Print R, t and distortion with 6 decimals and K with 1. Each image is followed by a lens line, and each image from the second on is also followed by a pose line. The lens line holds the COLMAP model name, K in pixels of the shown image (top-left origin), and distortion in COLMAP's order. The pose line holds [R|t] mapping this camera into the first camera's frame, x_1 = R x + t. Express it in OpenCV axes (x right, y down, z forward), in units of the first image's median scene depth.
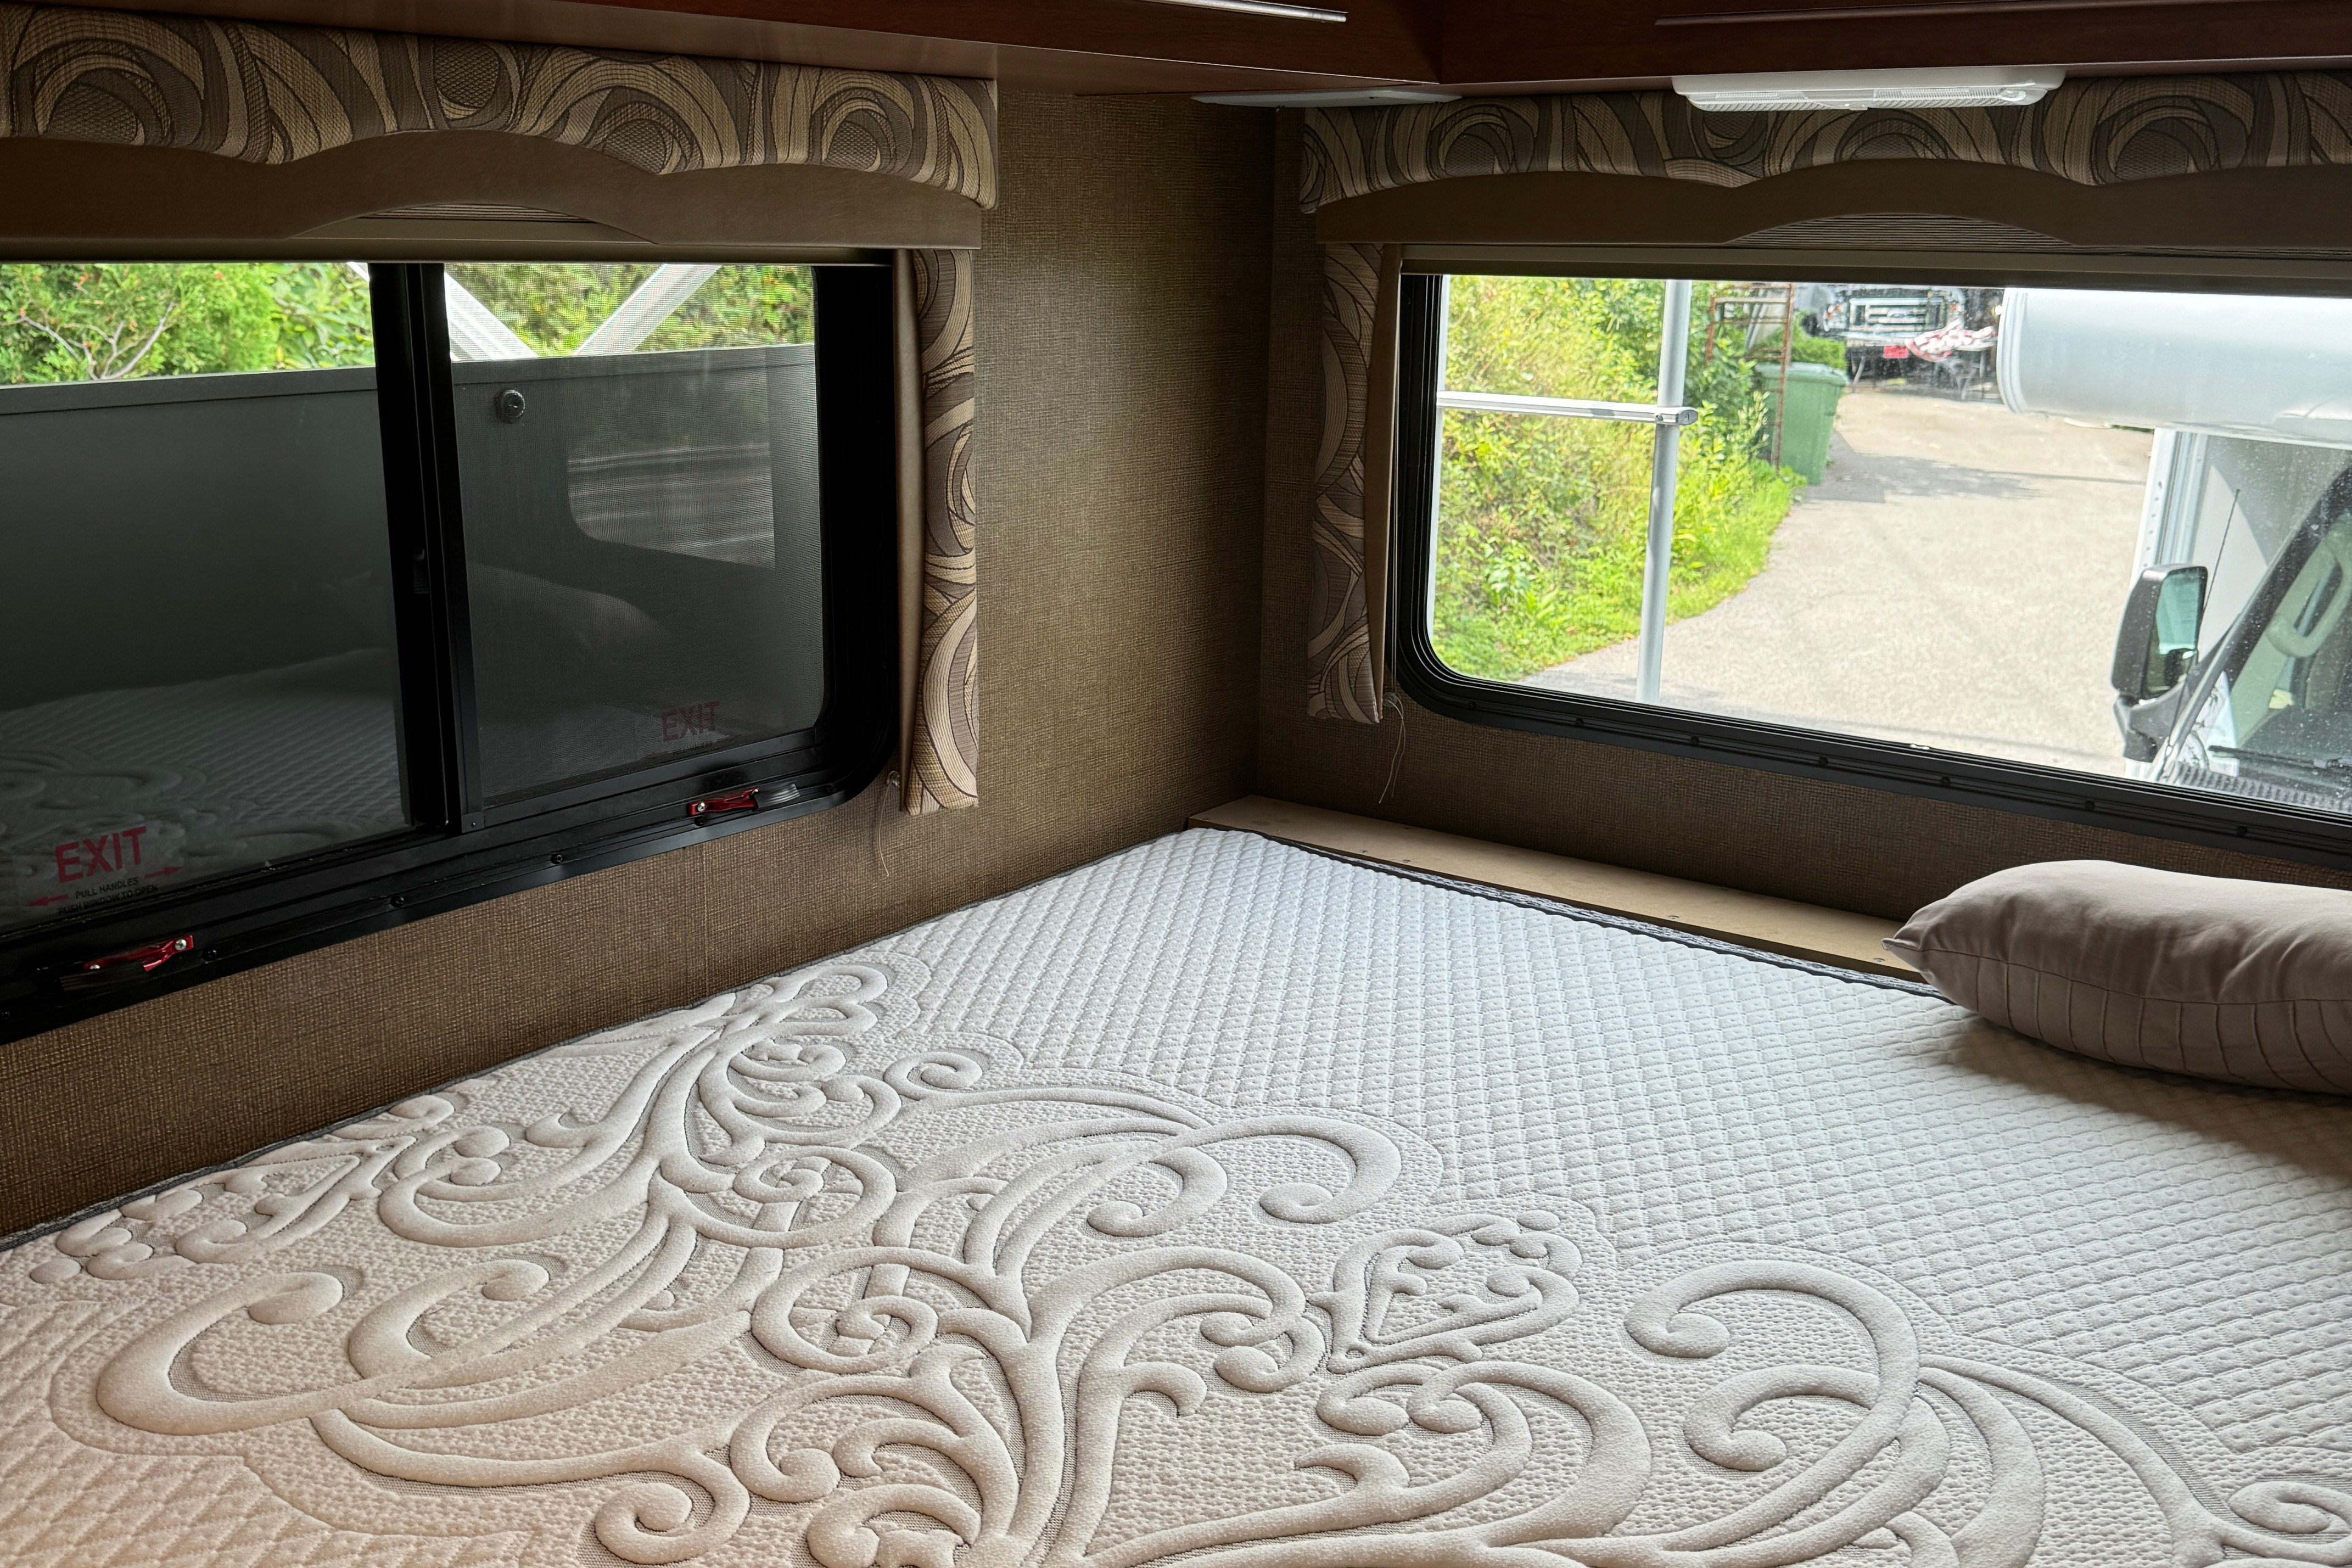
lens RADIAL K [[2139.8, 0, 1176.0], [0, 2139.8, 784.0], [0, 0, 1]] dist [0.127209, -0.229425]
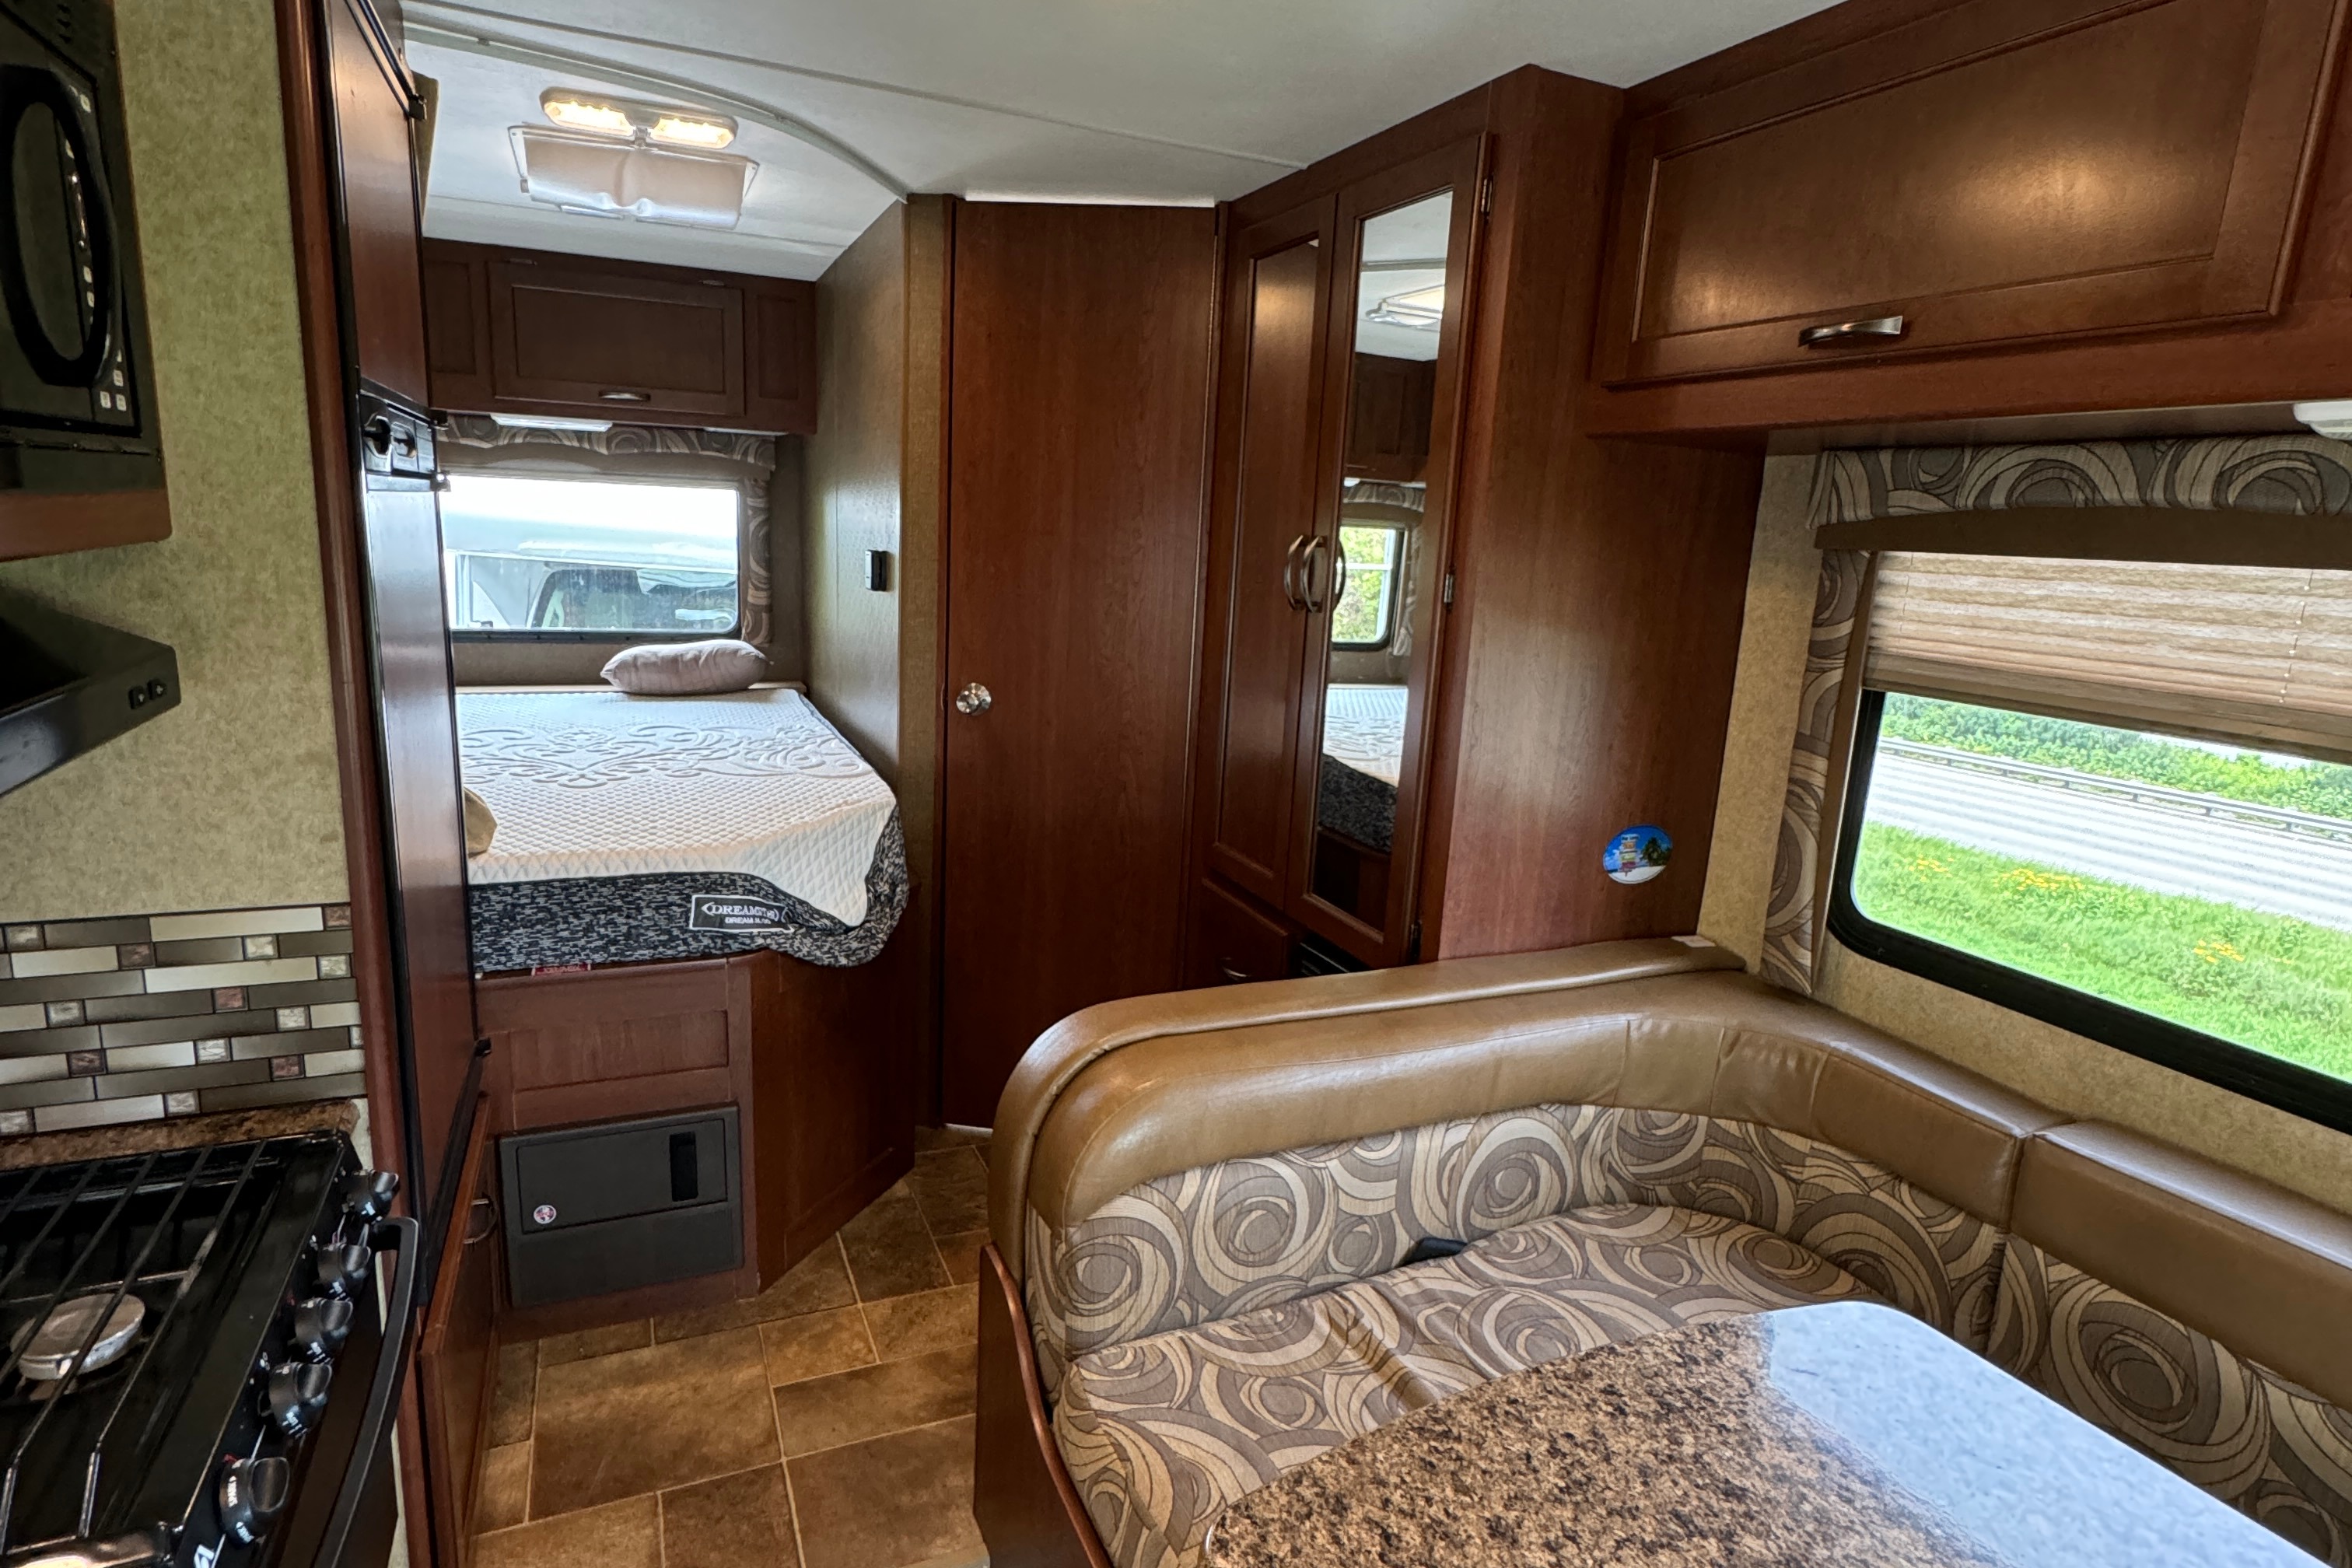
lens RADIAL K [[1269.8, 0, 1171.9], [0, 1269.8, 780.8], [0, 0, 1]] dist [-0.000691, -0.000032]
pose [[0.480819, -0.166184, 0.860927, -1.052991], [0.188781, 0.978468, 0.083441, 0.257082], [-0.856256, 0.122407, 0.501839, -0.792717]]
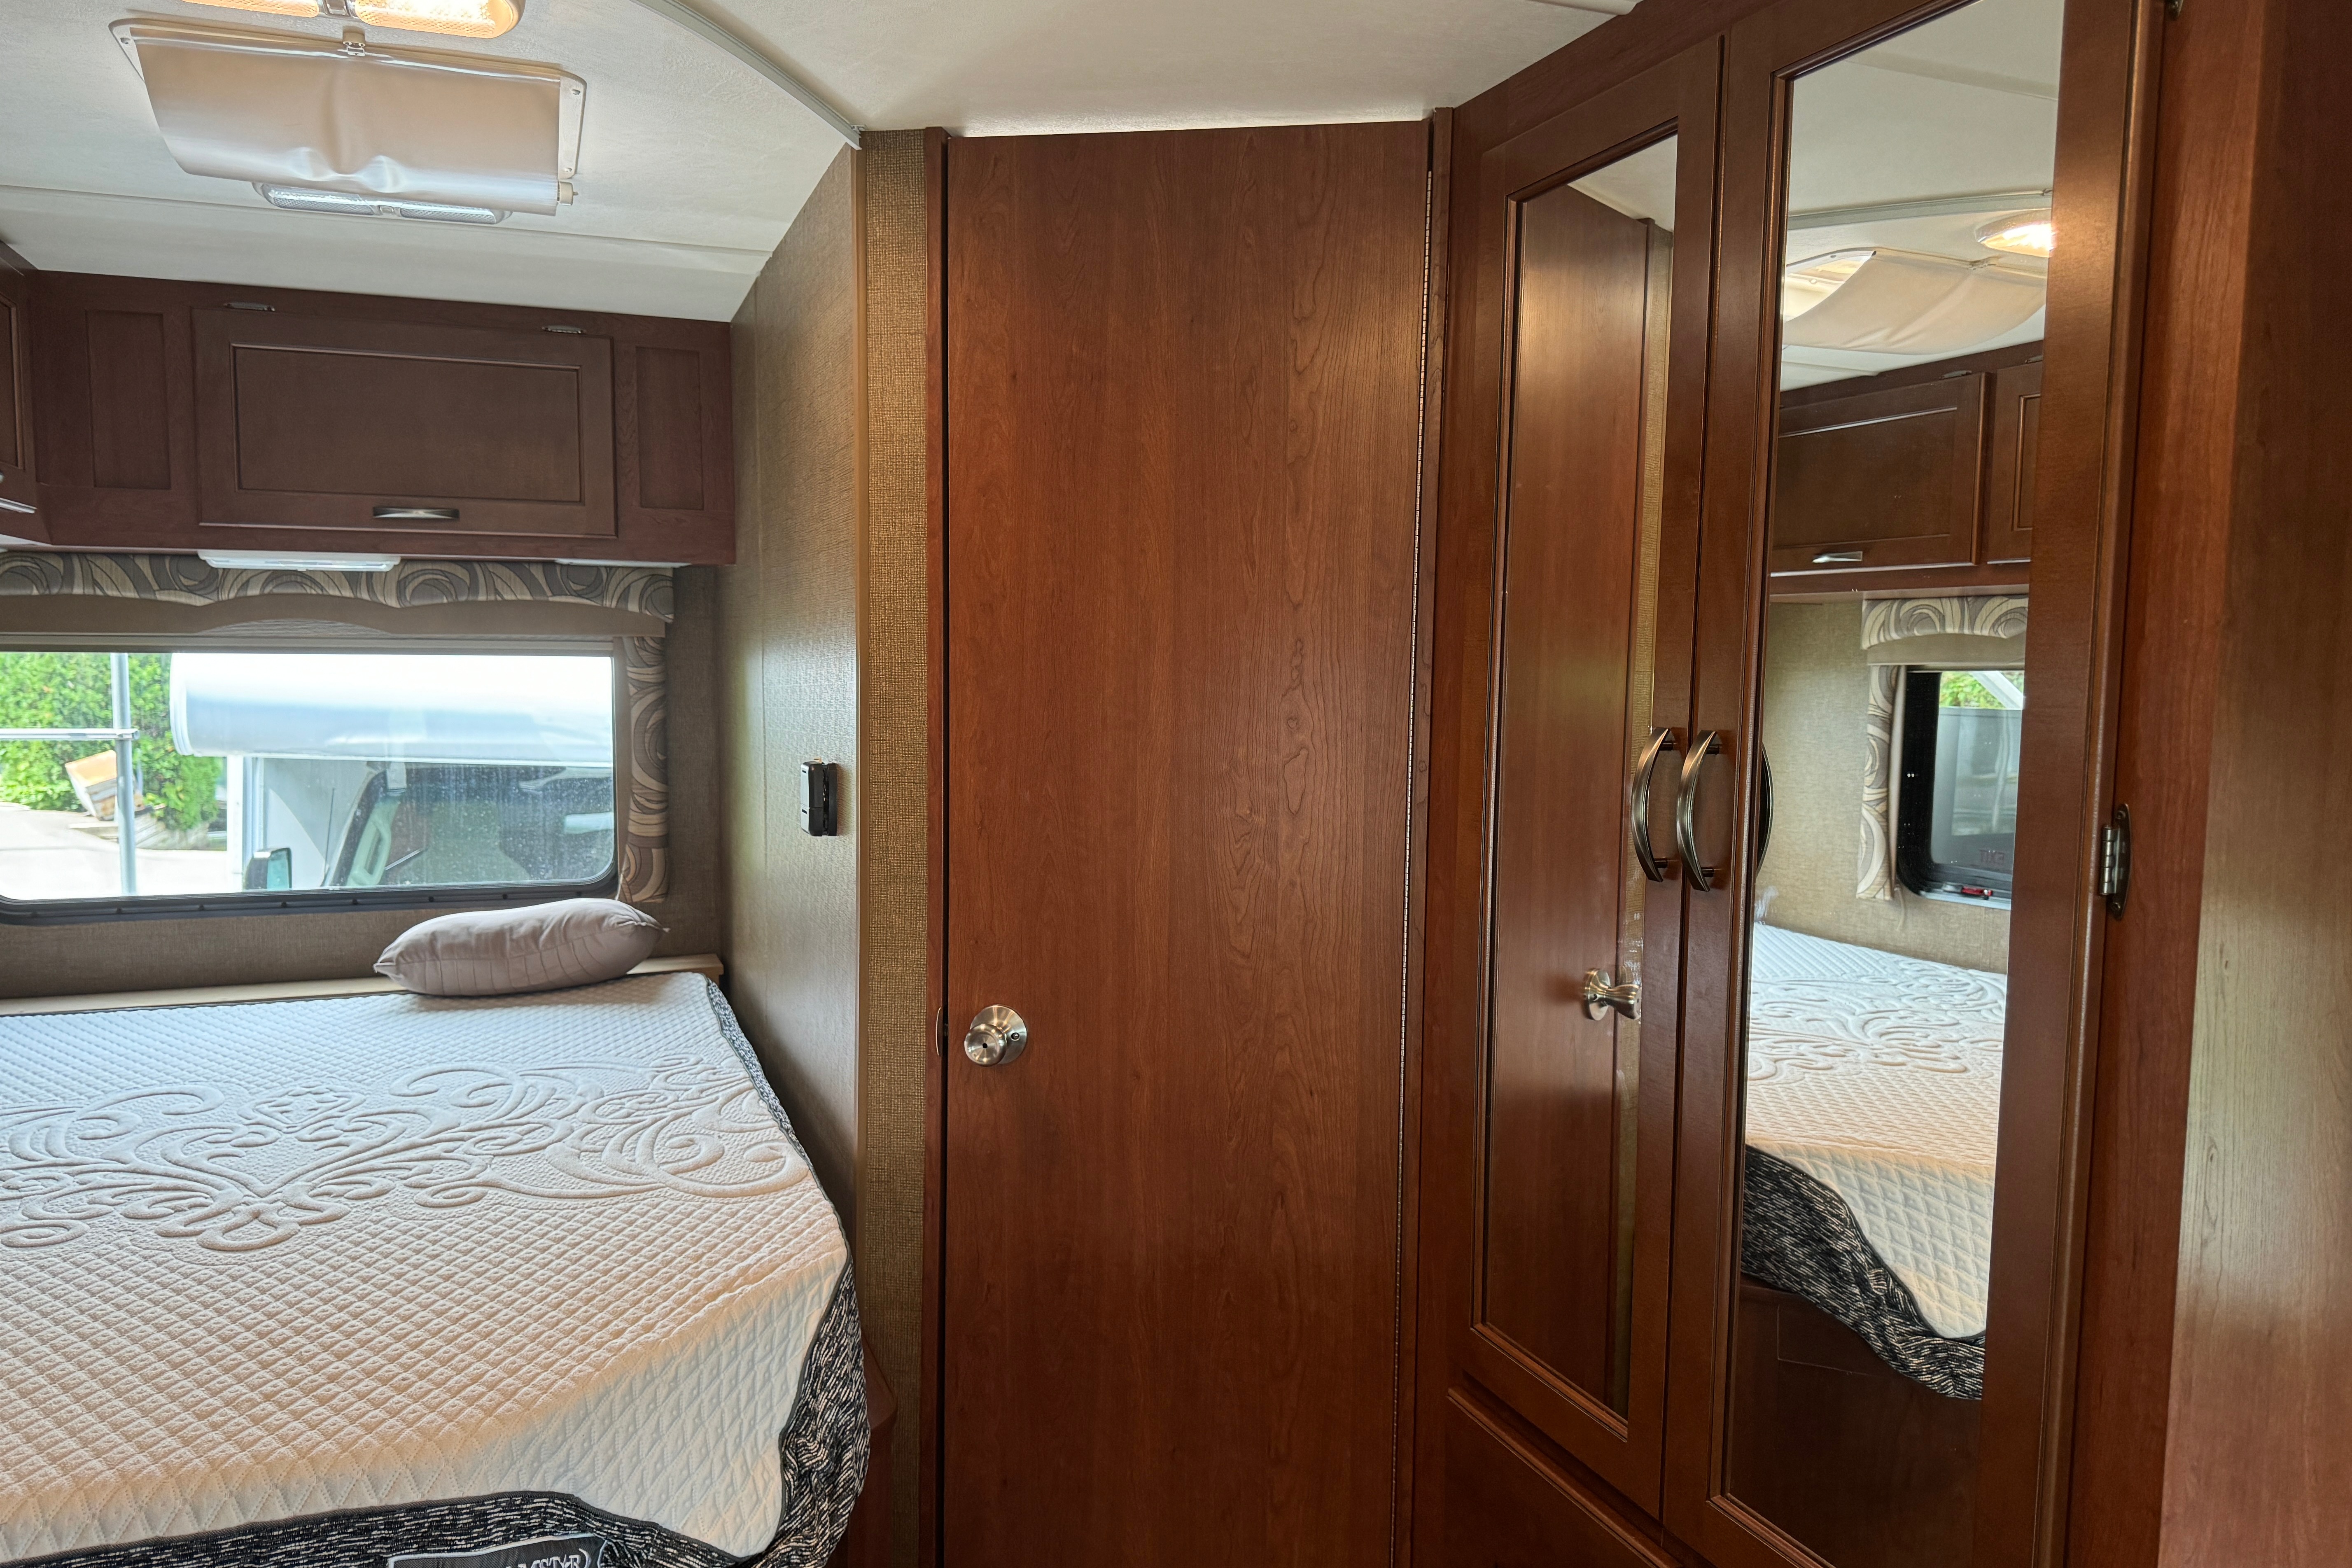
lens RADIAL K [[1812.6, 0, 1176.0], [0, 1812.6, 784.0], [0, 0, 1]] dist [0.083325, -0.102035]
pose [[0.525056, -0.067531, 0.848385, -0.779327], [0.220699, 0.973550, -0.059094, 0.186570], [-0.821954, 0.218265, 0.526072, -0.596745]]
